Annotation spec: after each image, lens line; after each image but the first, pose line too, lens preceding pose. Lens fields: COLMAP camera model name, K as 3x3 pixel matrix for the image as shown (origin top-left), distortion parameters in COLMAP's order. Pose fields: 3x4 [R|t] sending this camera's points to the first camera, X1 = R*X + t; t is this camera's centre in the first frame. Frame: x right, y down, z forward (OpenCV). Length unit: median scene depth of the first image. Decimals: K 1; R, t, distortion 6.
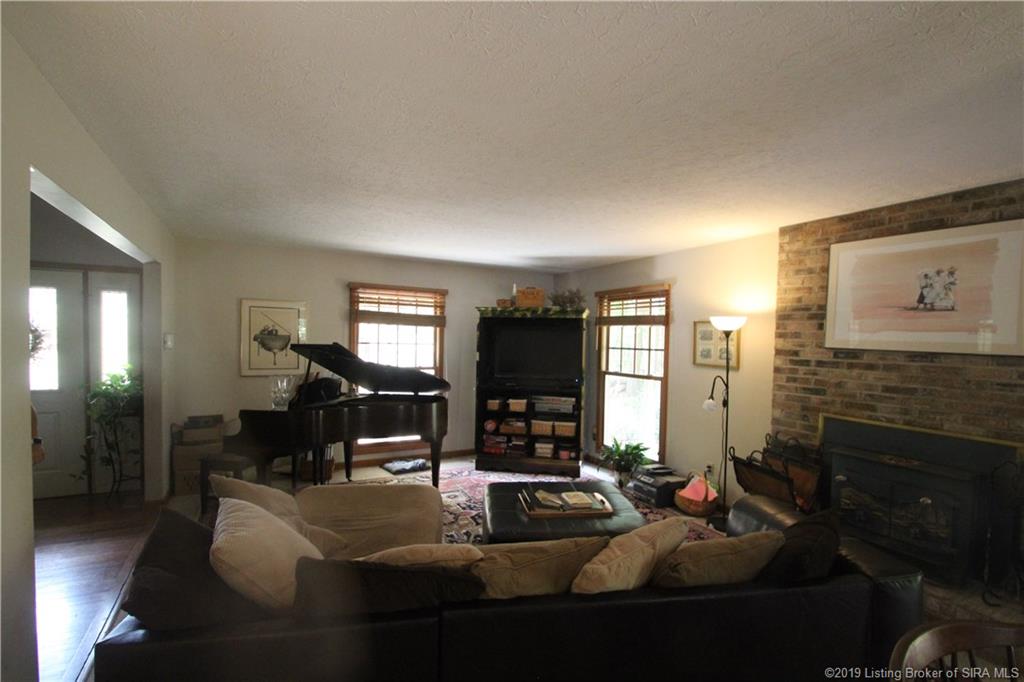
lens RADIAL K [[472.3, 0, 521.1], [0, 472.3, 352.9], [0, 0, 1]] dist [0.014506, -0.017736]
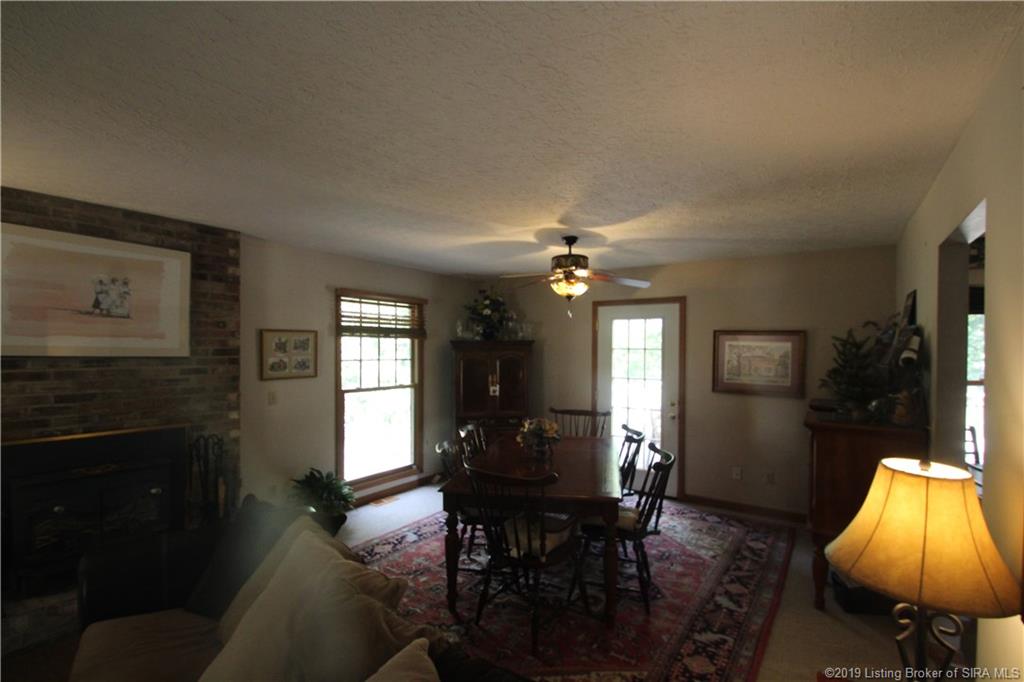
lens RADIAL K [[472.3, 0, 521.1], [0, 472.3, 352.9], [0, 0, 1]] dist [0.014506, -0.017736]
pose [[-0.465015, -0.028745, 0.884836, -0.383609], [0.015850, 0.999042, 0.040784, -0.030818], [-0.885161, 0.032990, -0.464114, 0.558270]]
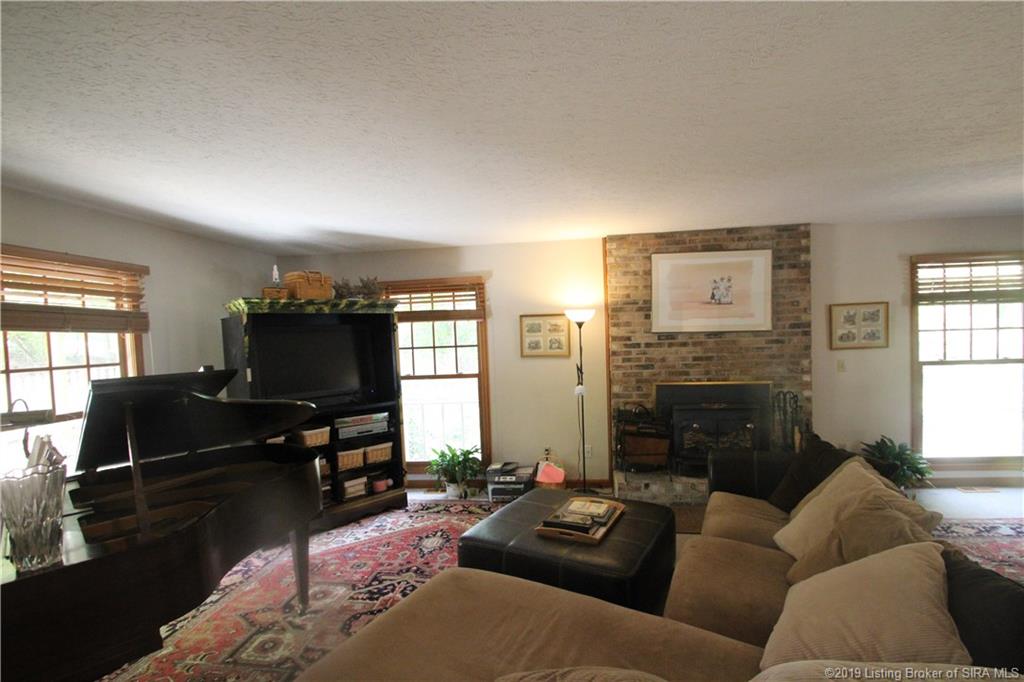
lens RADIAL K [[472.3, 0, 521.1], [0, 472.3, 352.9], [0, 0, 1]] dist [0.014506, -0.017736]
pose [[0.580531, -0.072456, 0.811008, -0.617461], [0.073084, 0.996649, 0.036726, -0.028913], [-0.810952, 0.037951, 0.583881, 0.517729]]
